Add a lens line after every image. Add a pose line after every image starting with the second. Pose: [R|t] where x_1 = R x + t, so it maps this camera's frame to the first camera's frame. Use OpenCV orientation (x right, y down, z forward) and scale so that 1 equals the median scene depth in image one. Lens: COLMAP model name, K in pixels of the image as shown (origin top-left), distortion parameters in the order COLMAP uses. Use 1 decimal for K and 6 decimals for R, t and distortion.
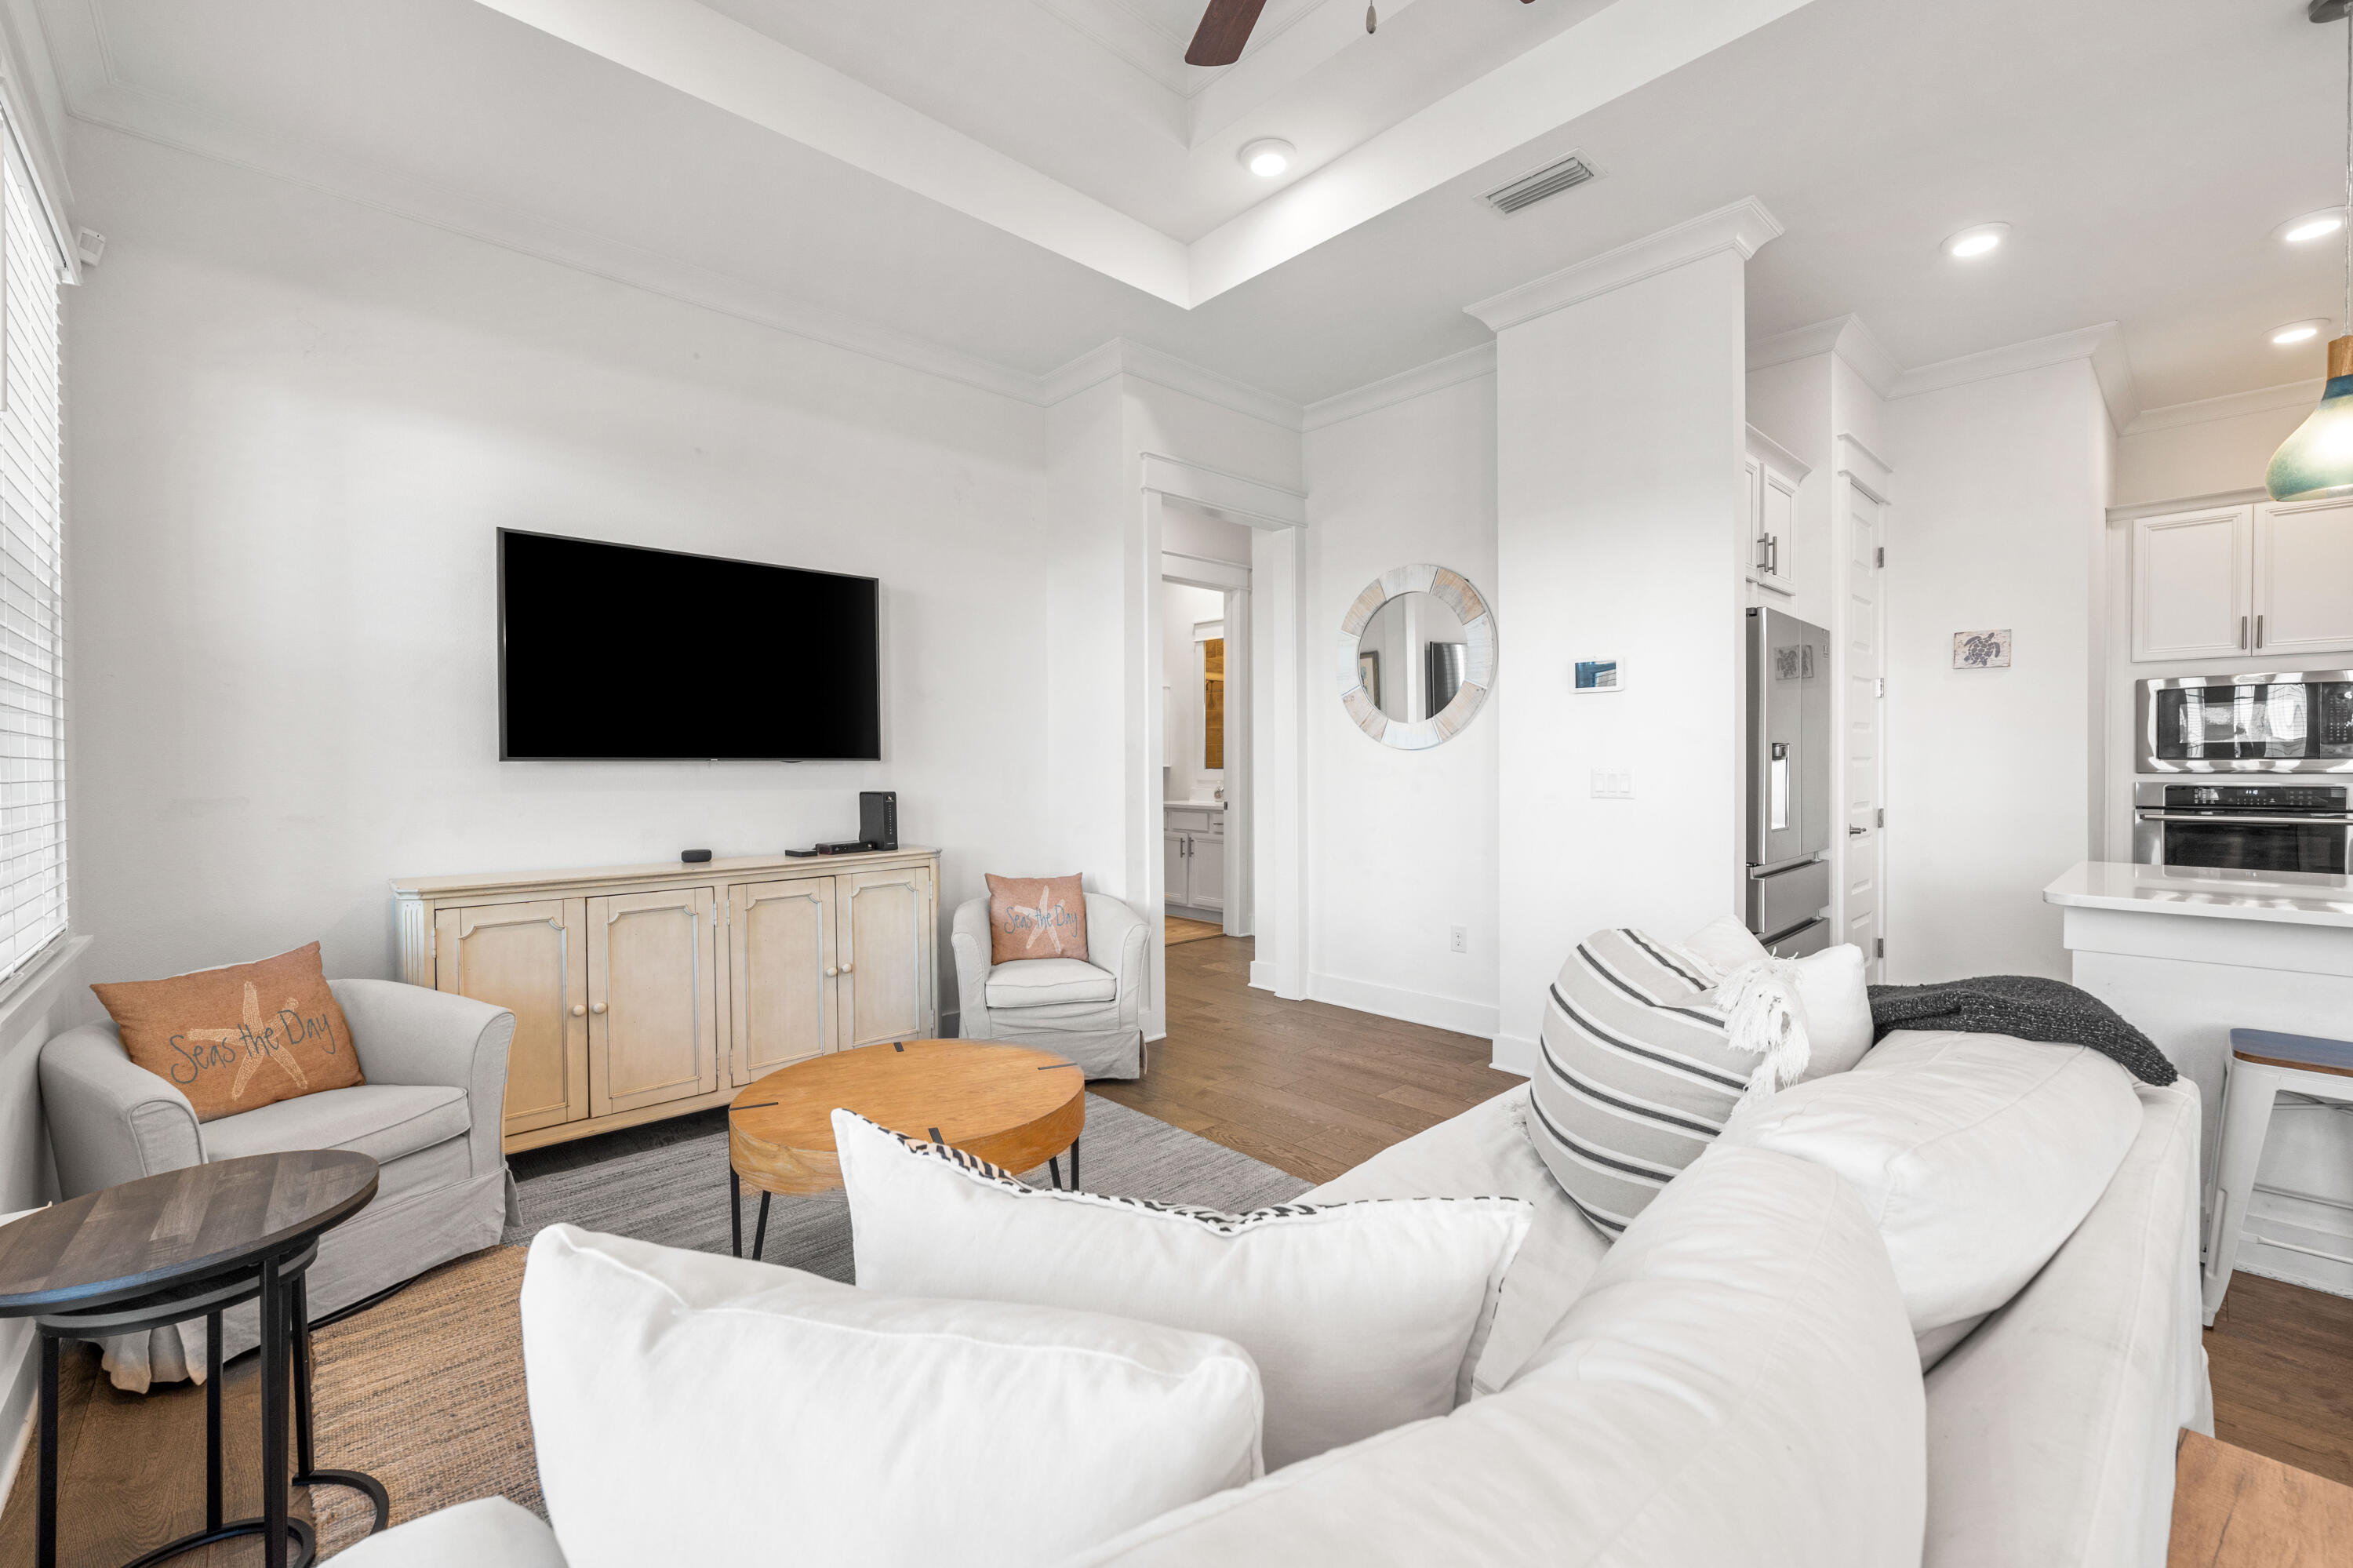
lens RADIAL K [[995.6, 0, 1179.6], [0, 995.6, 772.7], [0, 0, 1]] dist [-0.004540, 0.001099]
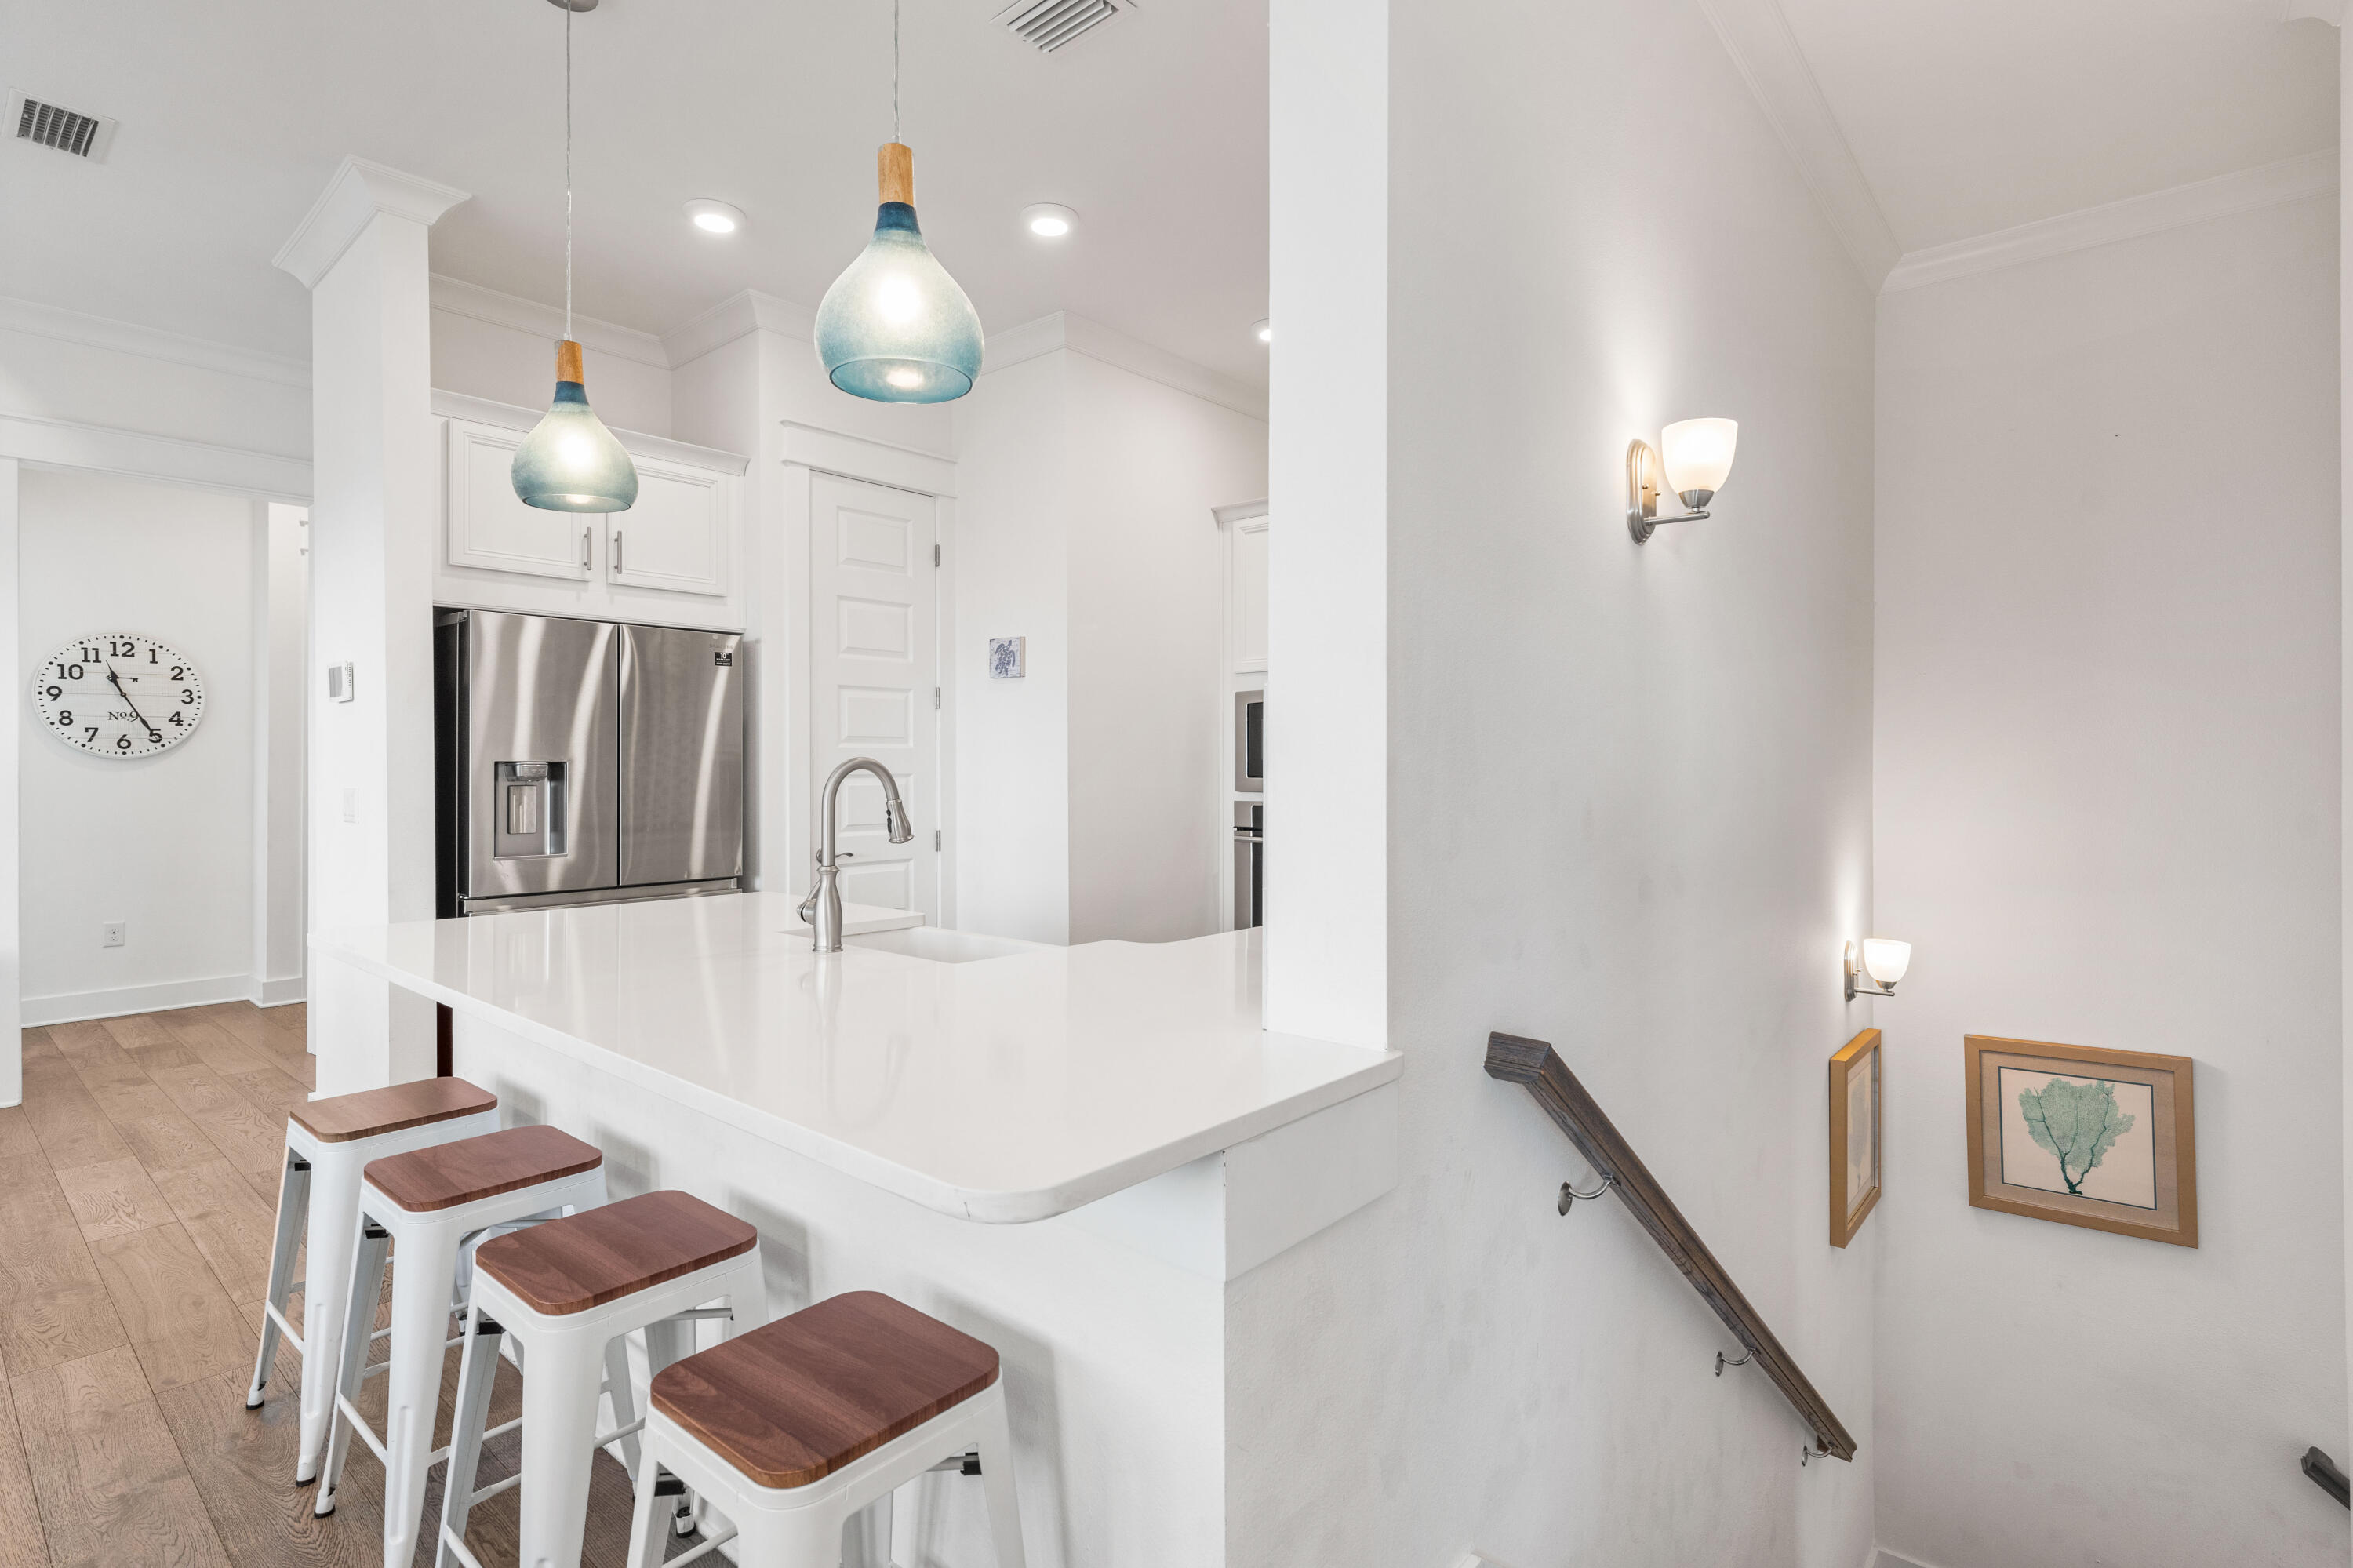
lens RADIAL K [[1117.3, 0, 1171.6], [0, 1117.3, 768.4], [0, 0, 1]] dist [-0.000157, 0.002516]
pose [[0.994543, 0.001757, 0.104316, 0.952605], [-0.000394, 0.999914, -0.013085, -0.008144], [-0.104330, 0.012972, 0.994458, -0.061413]]
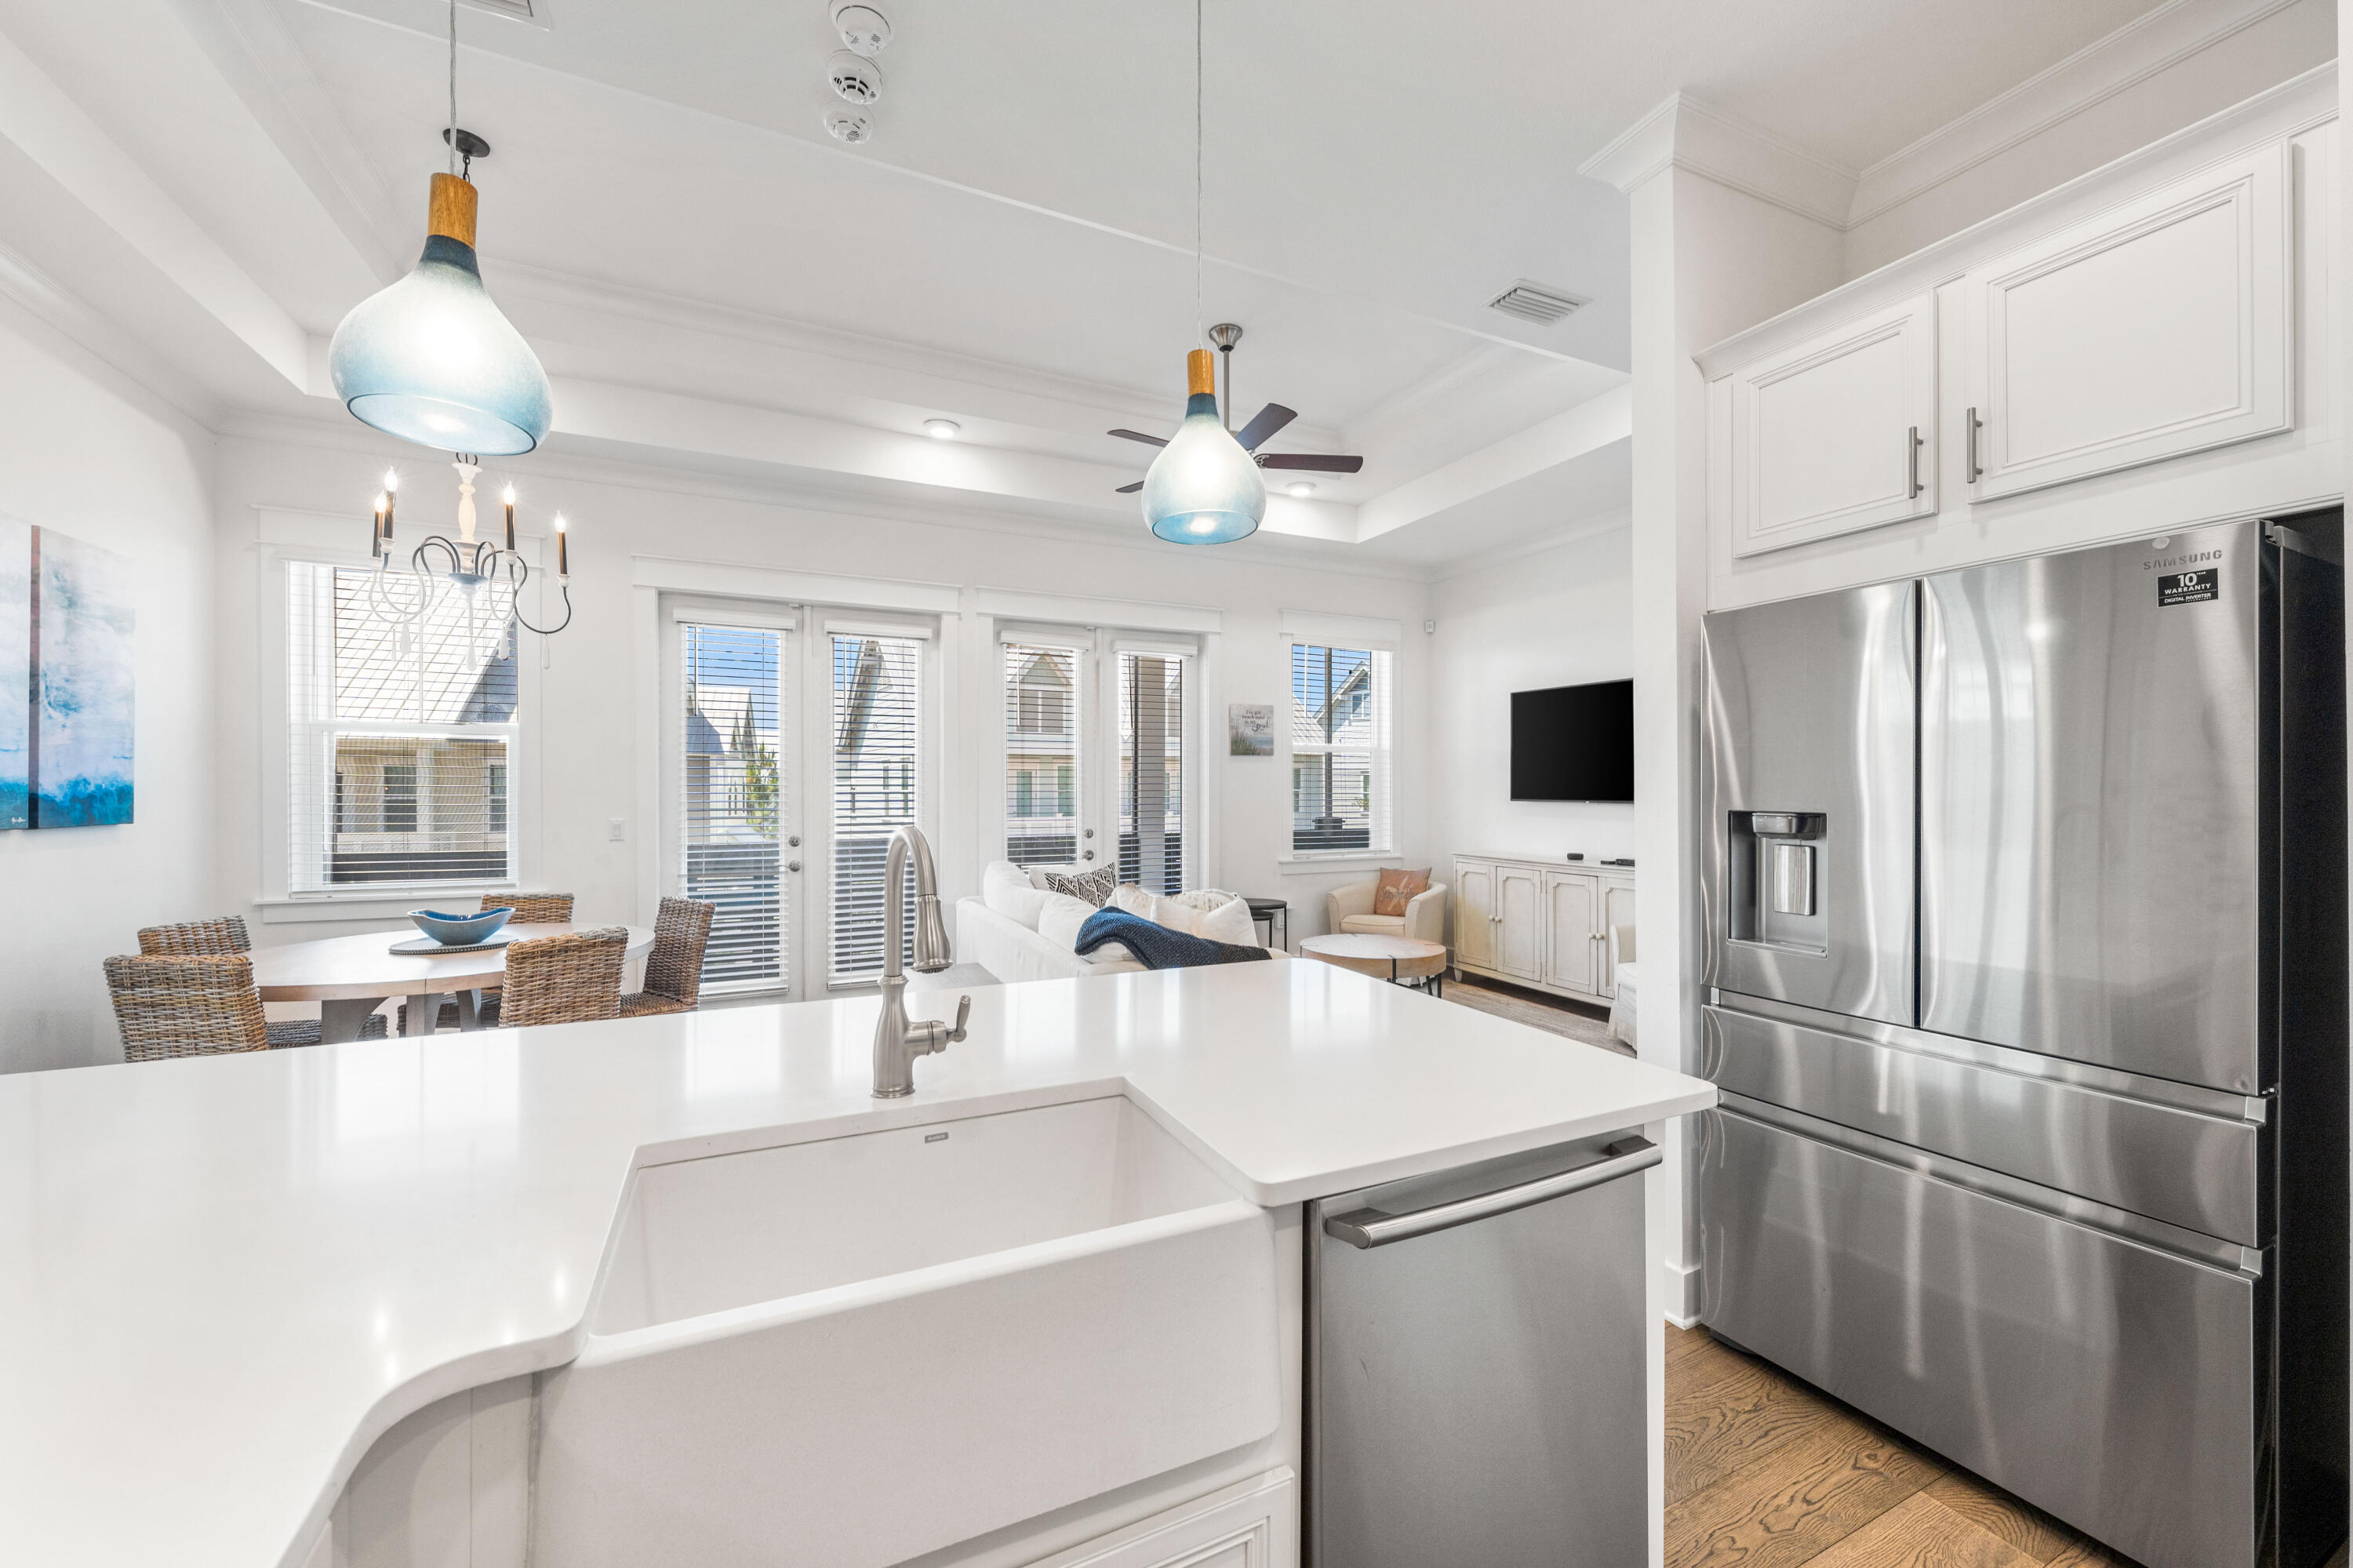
lens RADIAL K [[911.3, 0, 1190.4], [0, 911.3, 784.6], [0, 0, 1]] dist [-0.006241, 0.001164]
pose [[-0.288777, 0.001409, -0.957395, 1.136818], [-0.013601, 0.999892, 0.005574, -0.039426], [0.957300, 0.014631, -0.288727, 0.724420]]
